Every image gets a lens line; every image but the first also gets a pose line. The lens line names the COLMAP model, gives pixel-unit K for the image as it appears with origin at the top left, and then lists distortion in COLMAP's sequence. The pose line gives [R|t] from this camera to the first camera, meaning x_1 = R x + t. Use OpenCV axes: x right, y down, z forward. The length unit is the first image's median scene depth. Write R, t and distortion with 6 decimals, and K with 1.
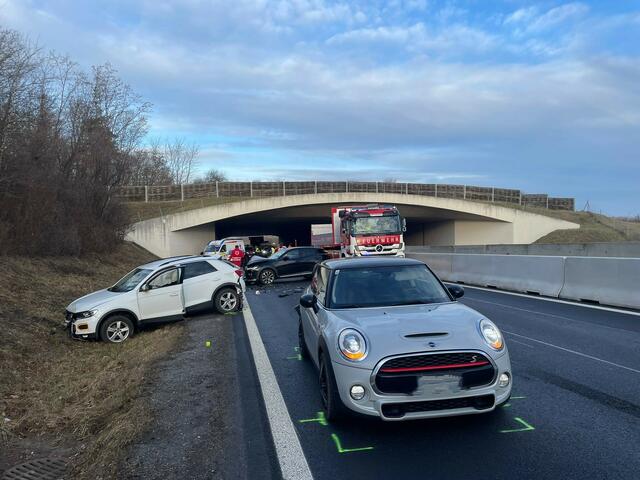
lens RADIAL K [[461.6, 0, 320.0], [0, 461.6, 240.0], [0, 0, 1]] dist [0.094494, -0.097479]
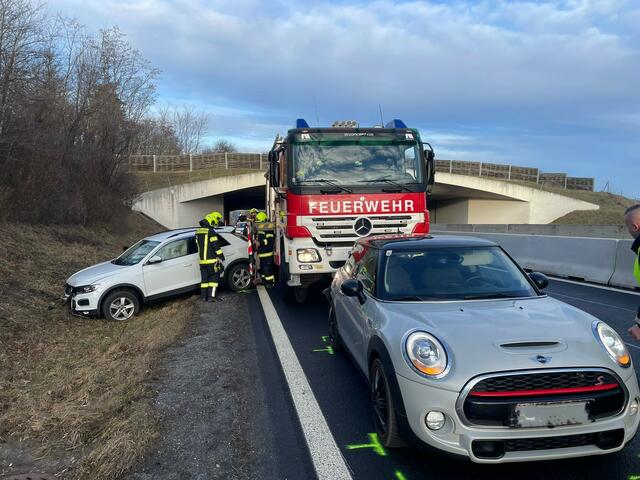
lens RADIAL K [[461.6, 0, 320.0], [0, 461.6, 240.0], [0, 0, 1]] dist [0.094494, -0.097479]
pose [[0.999548, 0.026338, -0.014520, -0.040865], [-0.025524, 0.998235, 0.053614, 0.004145], [0.015907, -0.053219, 0.998456, 0.117286]]
